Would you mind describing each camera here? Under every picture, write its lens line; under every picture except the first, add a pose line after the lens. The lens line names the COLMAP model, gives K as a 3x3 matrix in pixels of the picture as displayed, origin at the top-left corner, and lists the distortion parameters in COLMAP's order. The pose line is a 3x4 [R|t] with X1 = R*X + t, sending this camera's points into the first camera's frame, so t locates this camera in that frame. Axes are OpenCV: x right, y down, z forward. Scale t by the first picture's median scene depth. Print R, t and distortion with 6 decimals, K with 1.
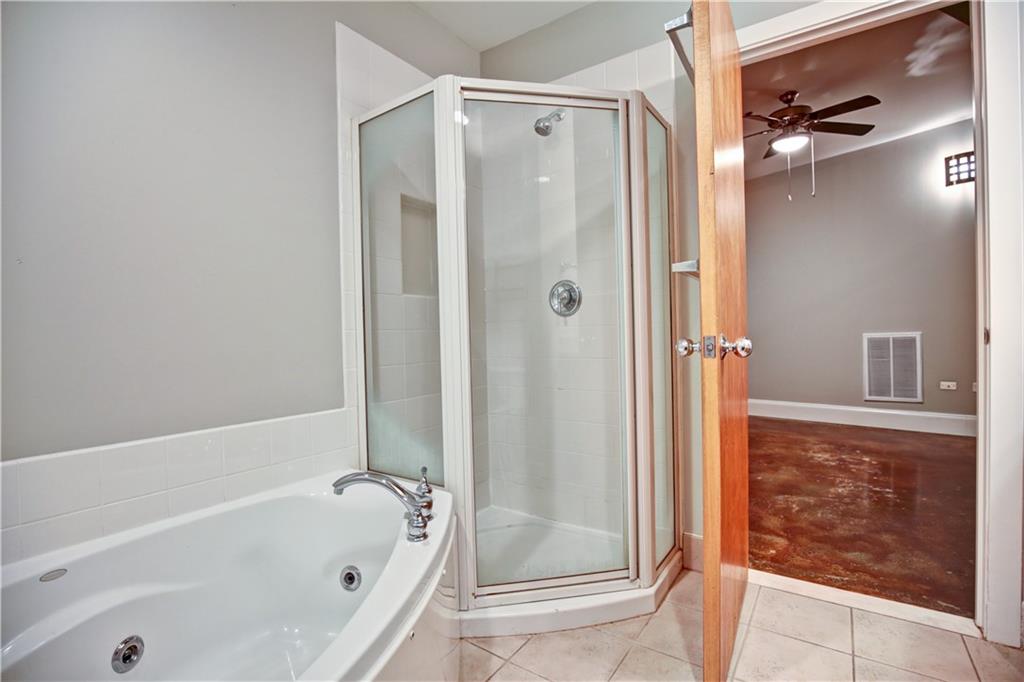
lens RADIAL K [[470.5, 0, 510.7], [0, 470.5, 341.3], [0, 0, 1]] dist [-0.033119, 0.004552]
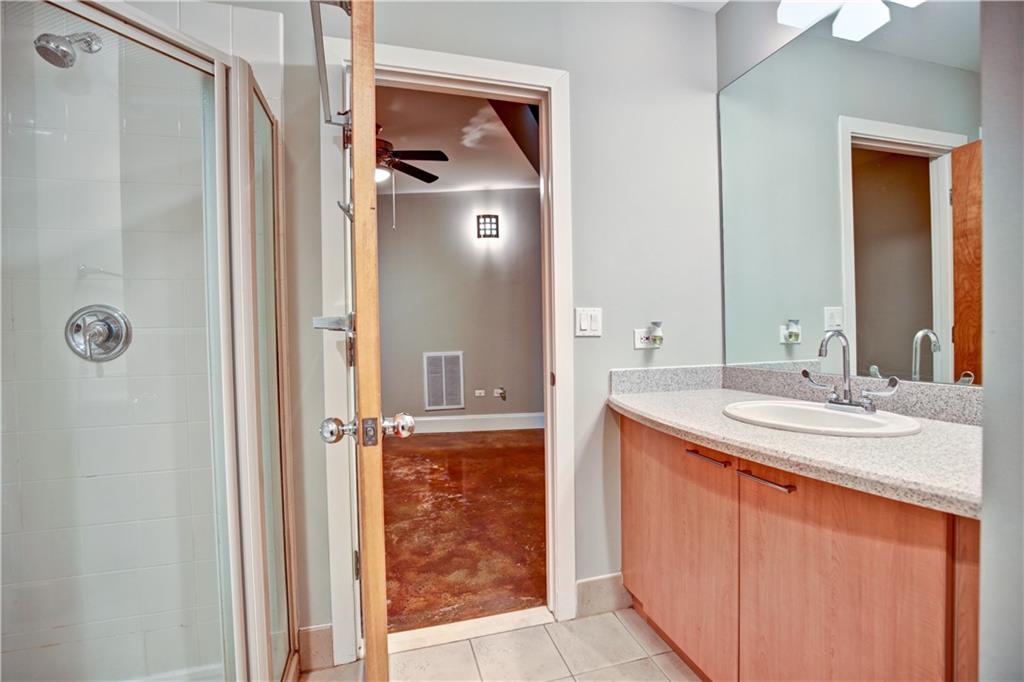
lens RADIAL K [[470.5, 0, 515.8], [0, 470.5, 340.9], [0, 0, 1]] dist [-0.033119, 0.004552]
pose [[0.626508, -0.002293, 0.779412, -0.014675], [0.013559, 0.999876, -0.007957, -0.067726], [-0.779297, 0.015553, 0.626461, 0.169210]]
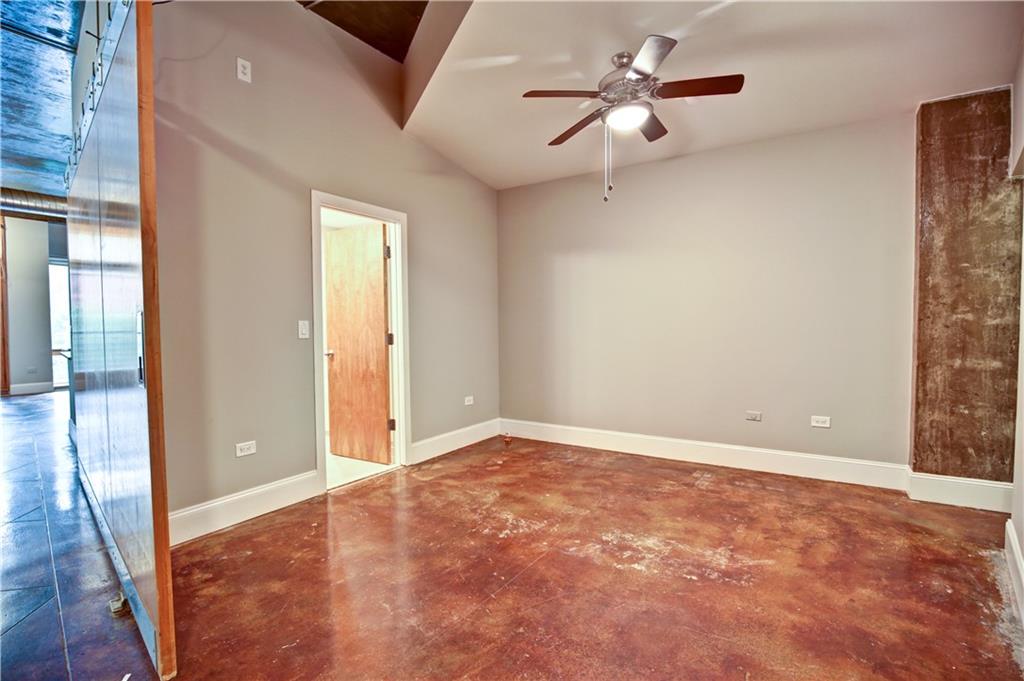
lens RADIAL K [[470.5, 0, 511.8], [0, 470.5, 340.0], [0, 0, 1]] dist [-0.033119, 0.004552]
pose [[0.023295, 0.058722, -0.998003, 2.139562], [-0.010050, 0.998237, 0.058502, -0.158820], [0.999678, 0.008667, 0.023844, 1.215496]]
